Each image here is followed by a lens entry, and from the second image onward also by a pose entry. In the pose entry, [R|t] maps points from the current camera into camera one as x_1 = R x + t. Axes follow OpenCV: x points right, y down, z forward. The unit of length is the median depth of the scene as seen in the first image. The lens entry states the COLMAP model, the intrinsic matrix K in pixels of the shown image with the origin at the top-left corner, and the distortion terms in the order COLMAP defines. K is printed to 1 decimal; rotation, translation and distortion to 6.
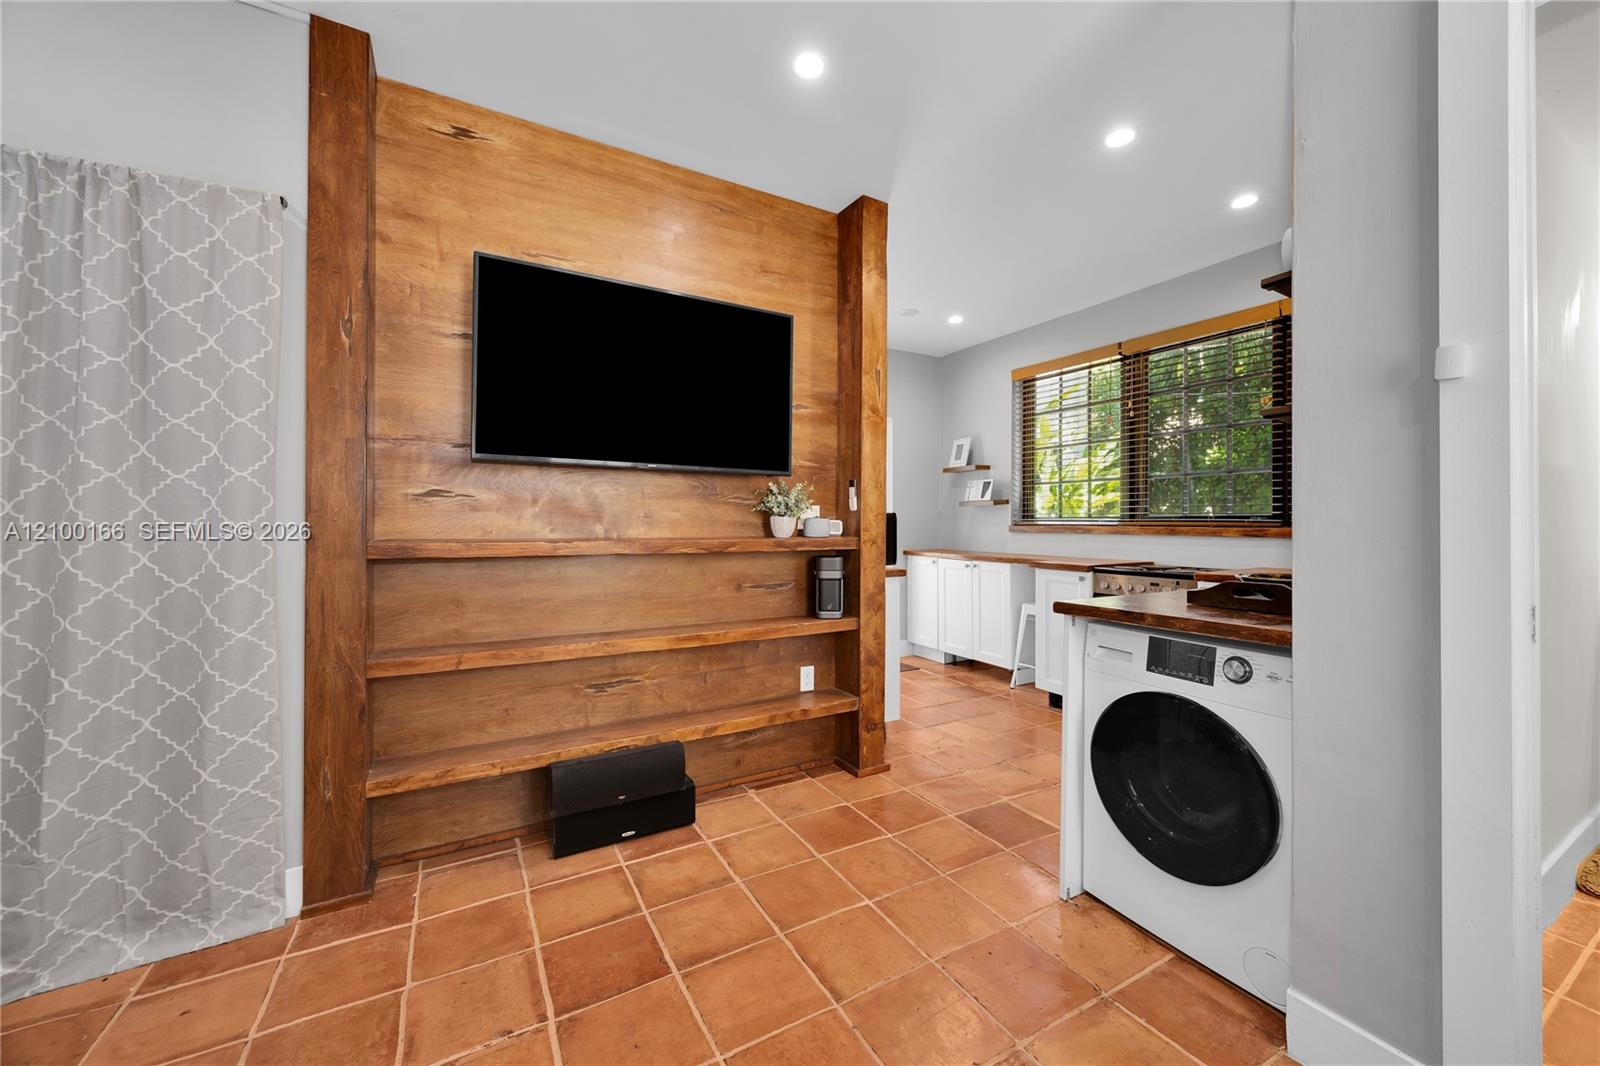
lens RADIAL K [[609.6, 0, 805.1], [0, 609.6, 528.8], [0, 0, 1]] dist [-0.003720, -0.000396]
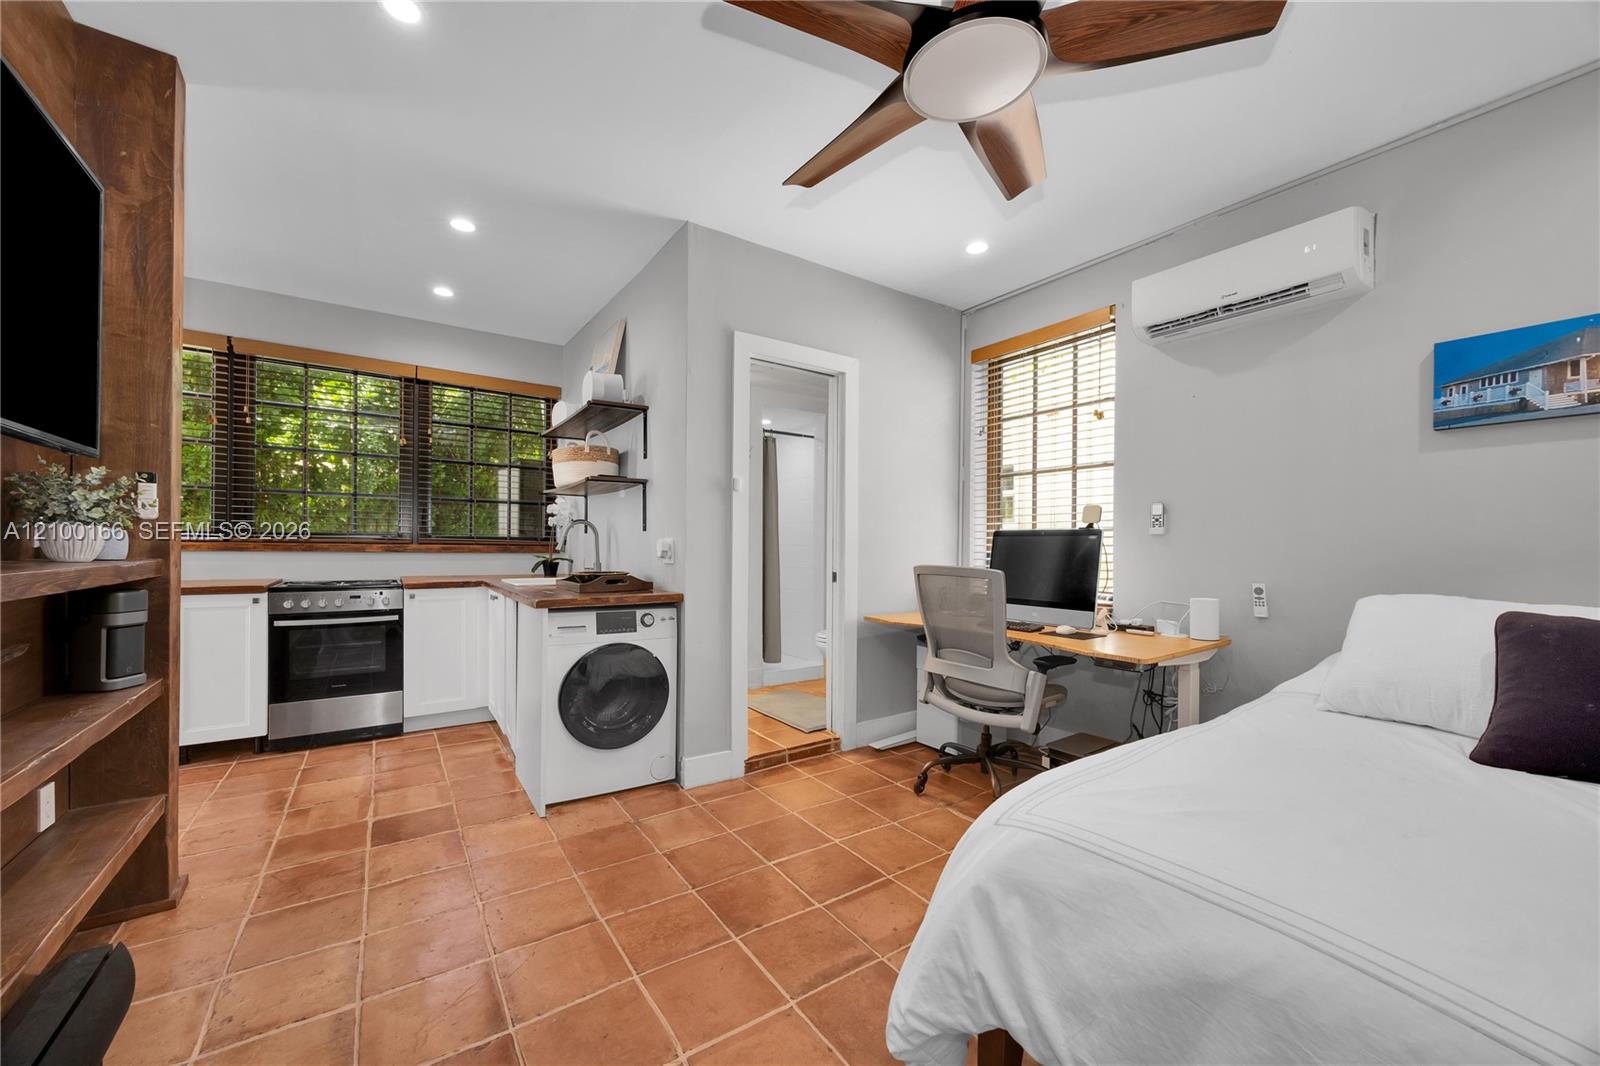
lens RADIAL K [[609.6, 0, 789.4], [0, 609.6, 553.8], [0, 0, 1]] dist [-0.003720, -0.000396]
pose [[-0.073806, -0.013787, 0.997177, -0.868224], [-0.003072, 0.999903, 0.013597, -0.003826], [-0.997268, -0.002060, -0.073841, 0.489080]]
